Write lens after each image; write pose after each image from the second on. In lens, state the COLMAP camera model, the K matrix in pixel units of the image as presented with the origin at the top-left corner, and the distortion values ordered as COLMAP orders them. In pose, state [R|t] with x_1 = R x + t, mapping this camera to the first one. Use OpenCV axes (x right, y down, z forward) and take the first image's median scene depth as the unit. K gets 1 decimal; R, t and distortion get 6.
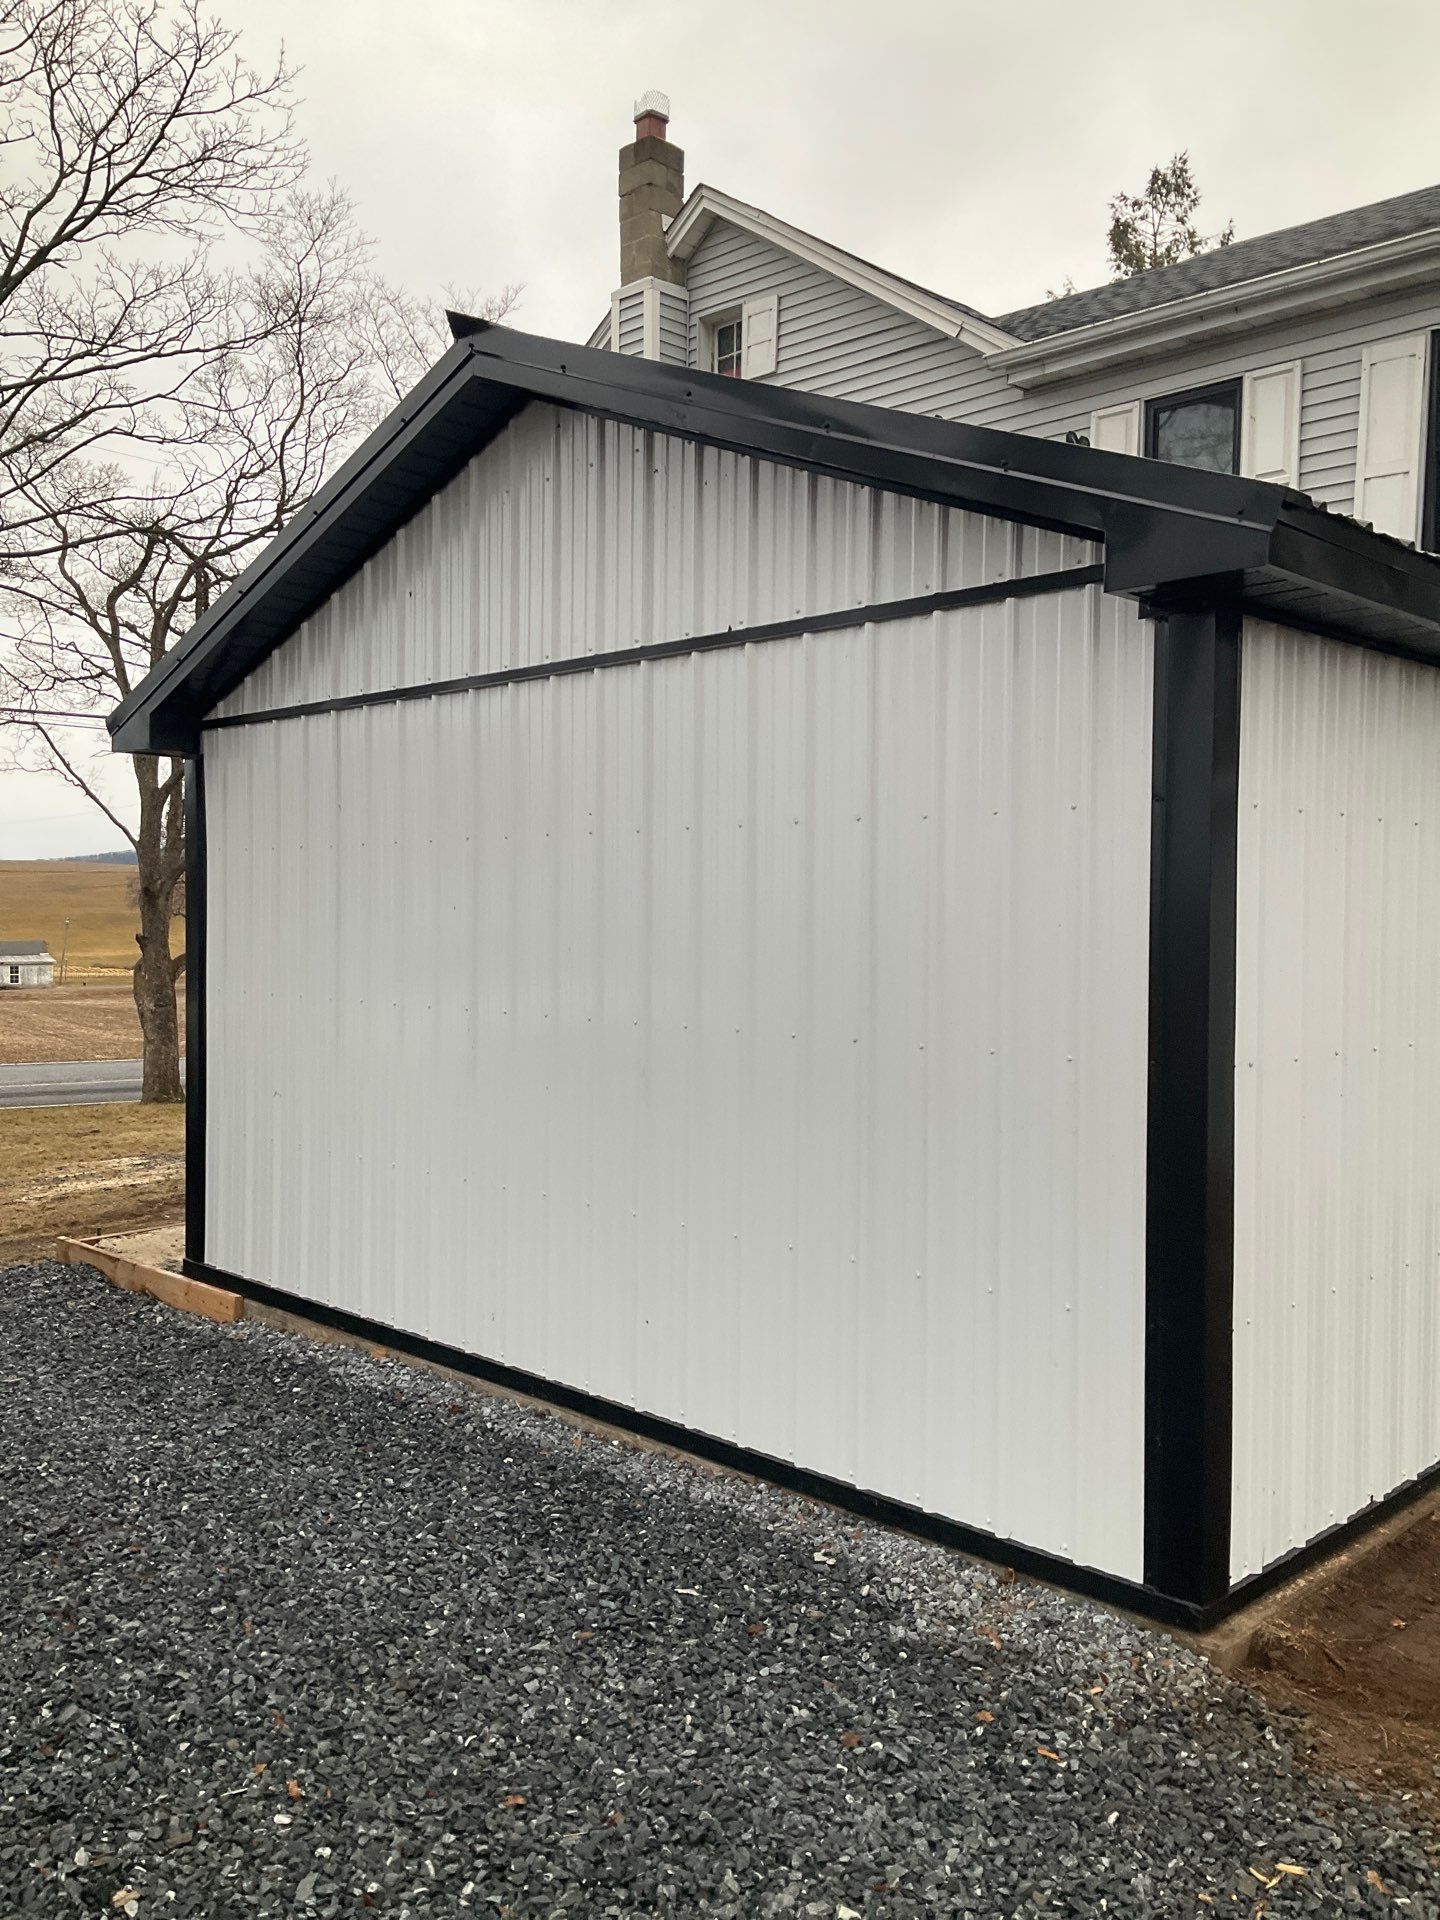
lens RADIAL K [[1622.1, 0, 720.0], [0, 1622.1, 960.0], [0, 0, 1]] dist [0.028468, 0.000890]
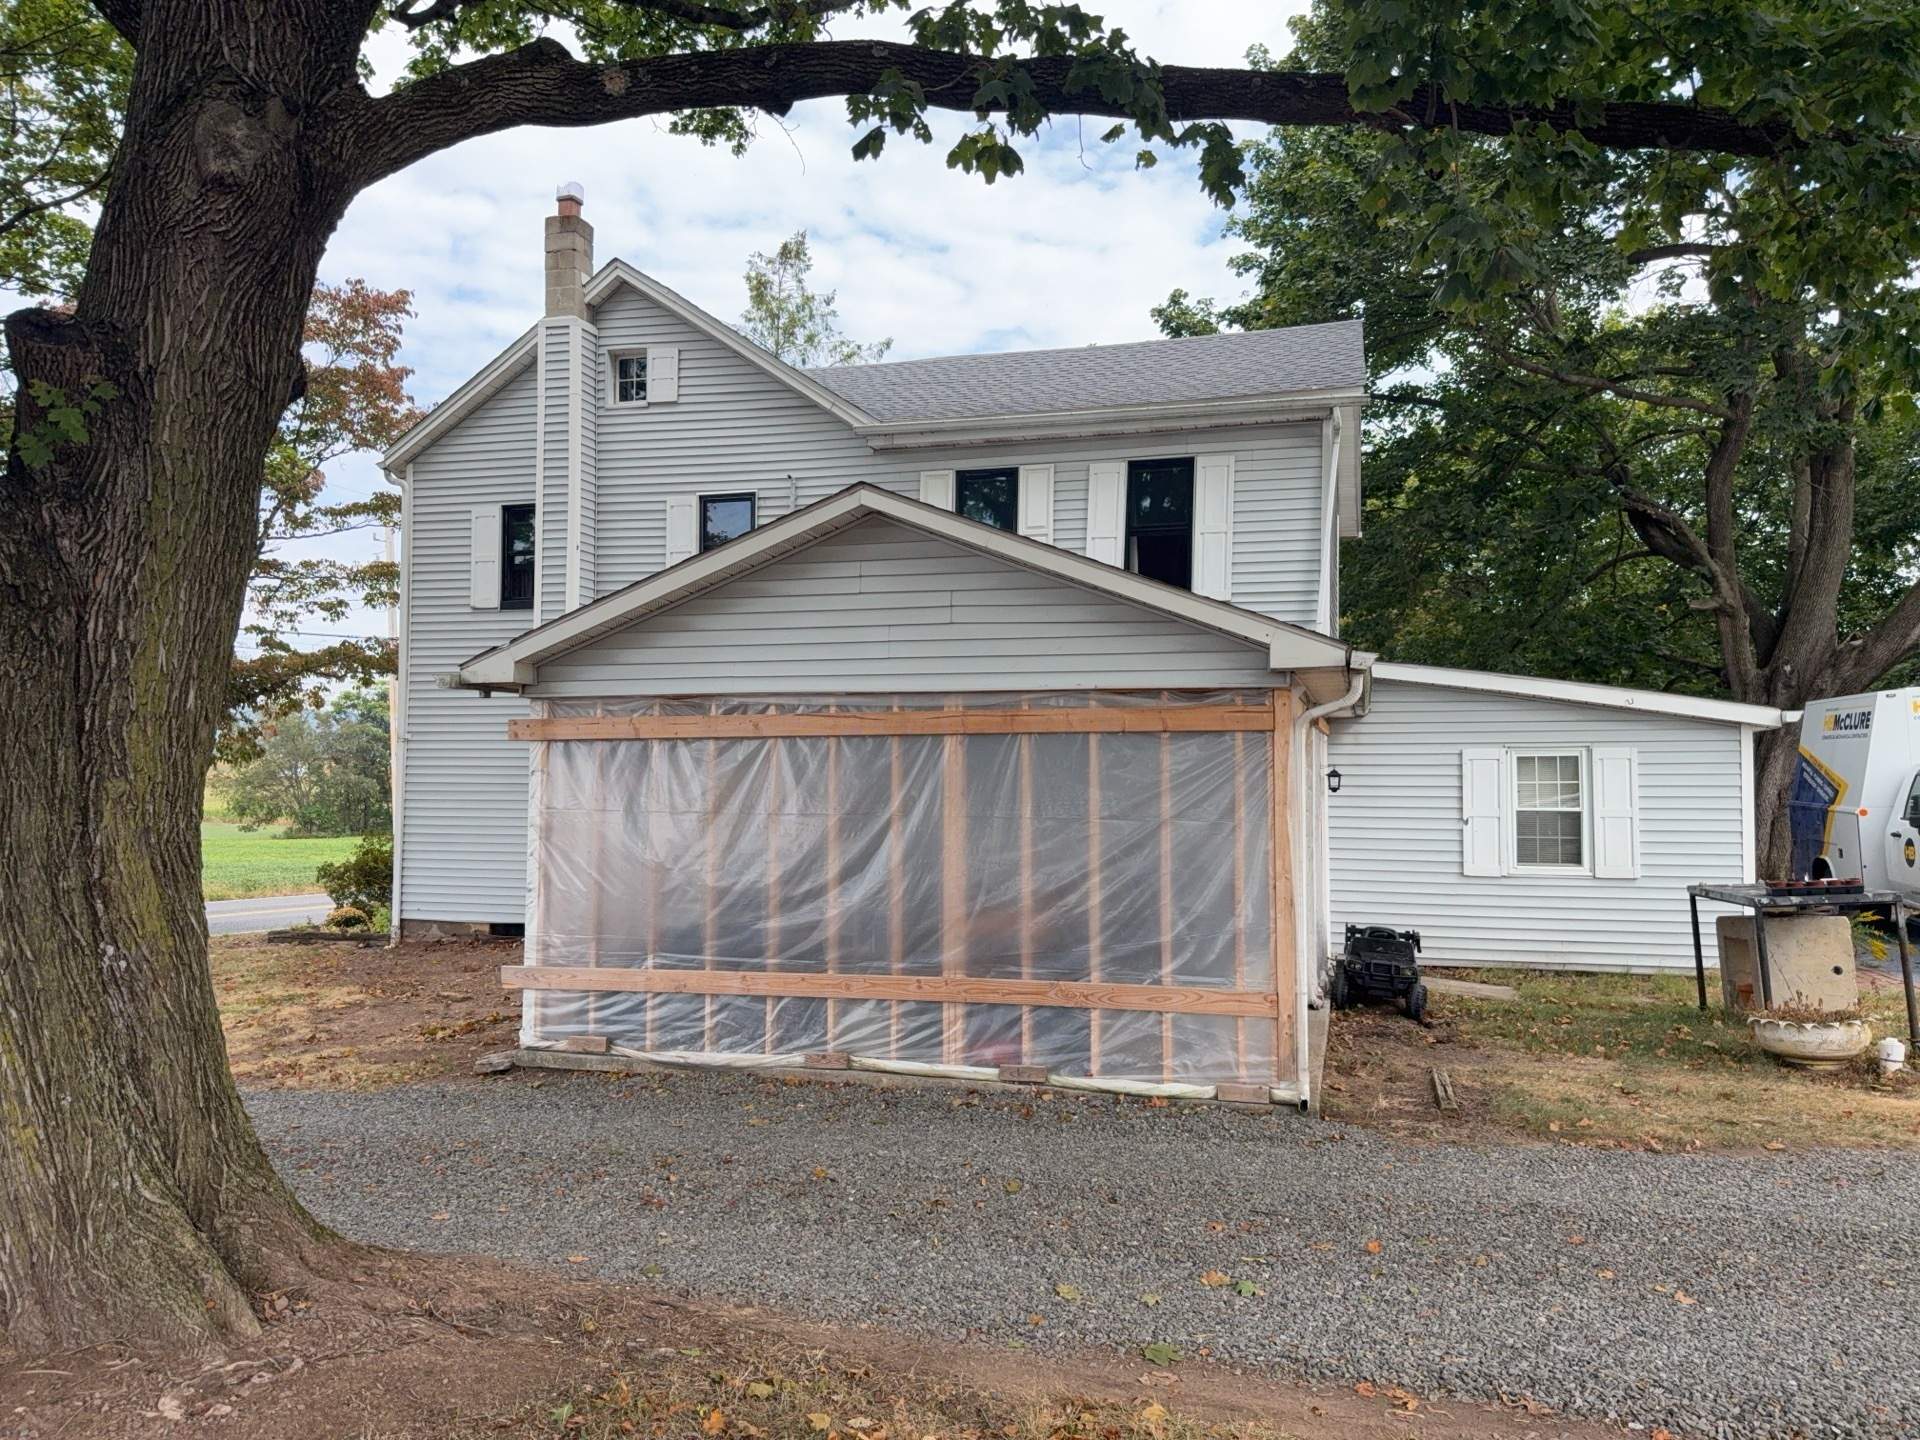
lens RADIAL K [[1372.3, 0, 960.0], [0, 1372.3, 720.0], [0, 0, 1]] dist [0.181027, -0.383718]
pose [[0.876955, 0.019308, 0.480184, -0.310993], [0.012292, 0.997965, -0.062576, -0.007885], [-0.480415, 0.060778, 0.874933, -0.147914]]
